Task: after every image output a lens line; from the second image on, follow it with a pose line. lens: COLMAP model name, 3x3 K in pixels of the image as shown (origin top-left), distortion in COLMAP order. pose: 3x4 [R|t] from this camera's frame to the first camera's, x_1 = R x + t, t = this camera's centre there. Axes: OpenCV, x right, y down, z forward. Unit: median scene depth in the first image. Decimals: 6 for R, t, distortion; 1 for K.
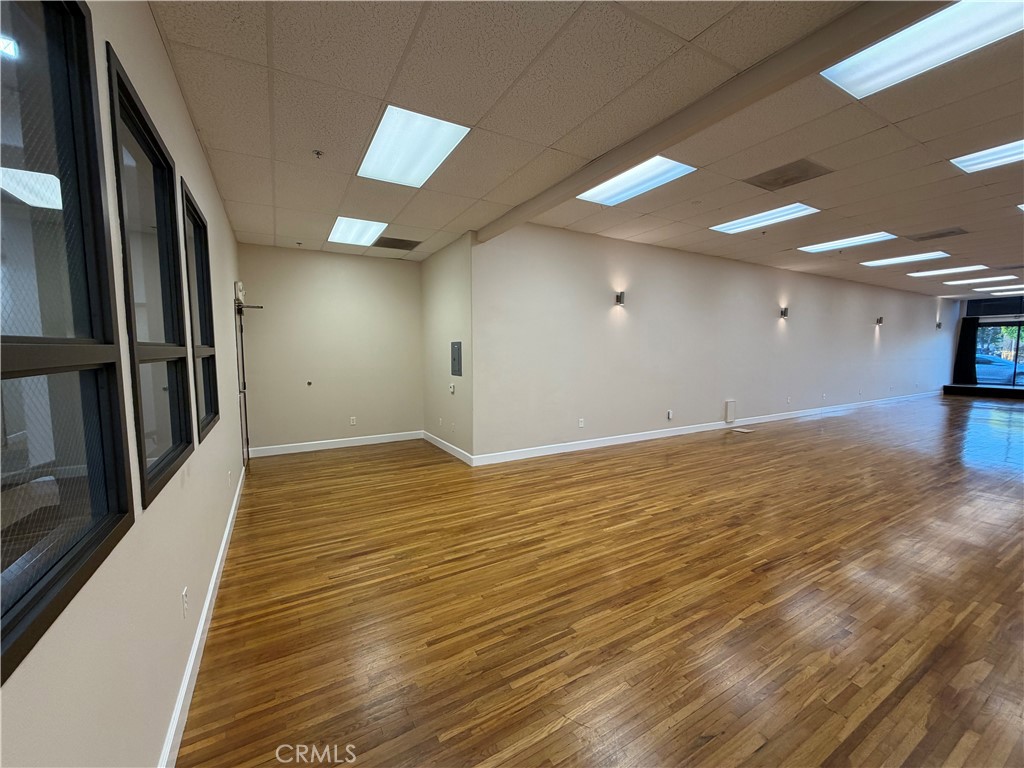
lens RADIAL K [[408.3, 0, 507.6], [0, 408.3, 383.3], [0, 0, 1]] dist [-0.001682, 0.000965]
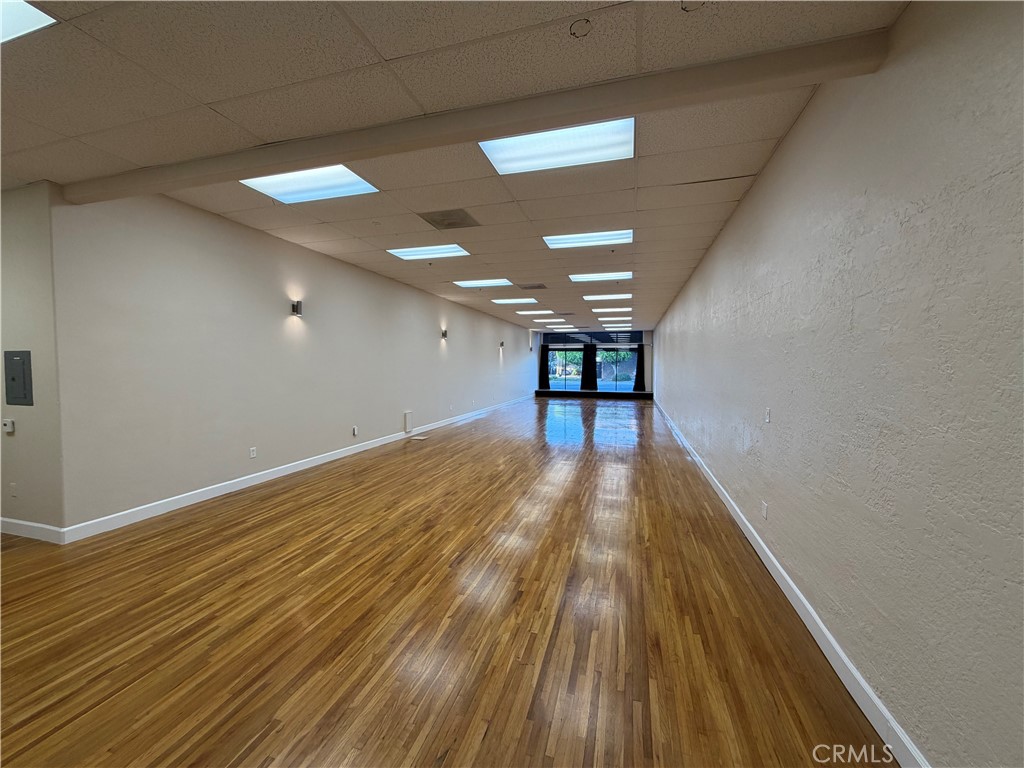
lens RADIAL K [[408.3, 0, 508.2], [0, 408.3, 383.8], [0, 0, 1]] dist [-0.001682, 0.000965]
pose [[0.721406, -0.026468, 0.692006, -0.021886], [0.050503, 0.998619, -0.014453, -0.006060], [-0.690668, 0.045375, 0.721747, 0.044992]]
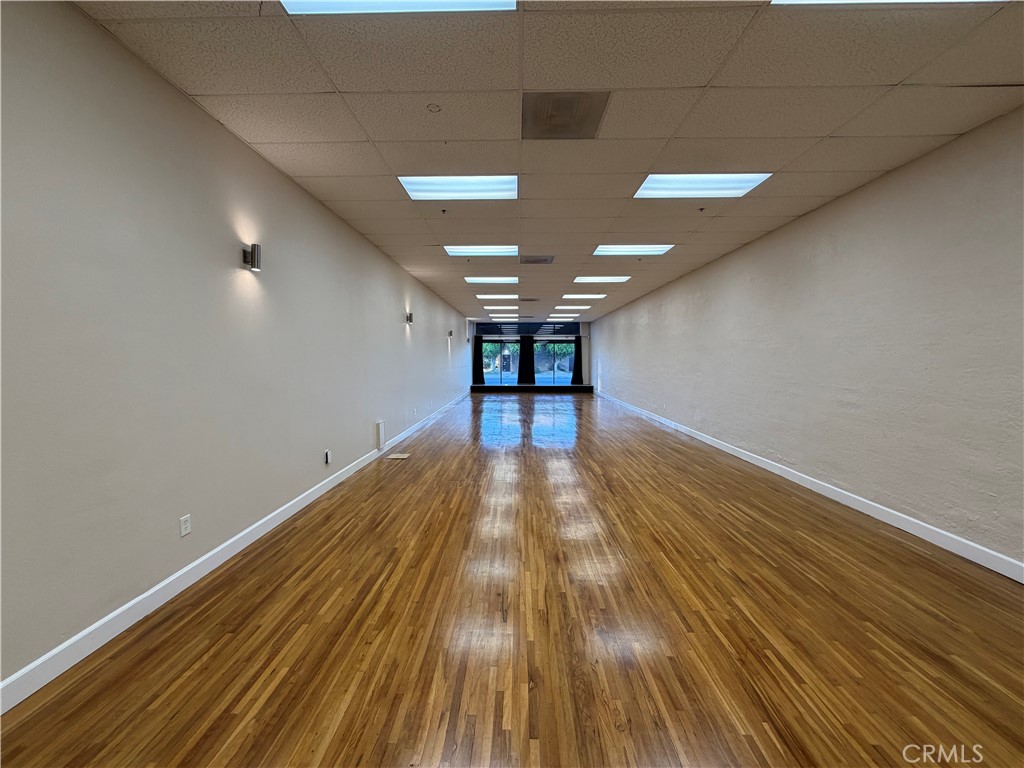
lens RADIAL K [[408.3, 0, 506.0], [0, 408.3, 381.2], [0, 0, 1]] dist [-0.001682, 0.000965]
pose [[0.514862, -0.044701, 0.856107, -0.010285], [0.068843, 0.997570, 0.010685, -0.047154], [-0.854505, 0.053436, 0.516688, 0.638551]]
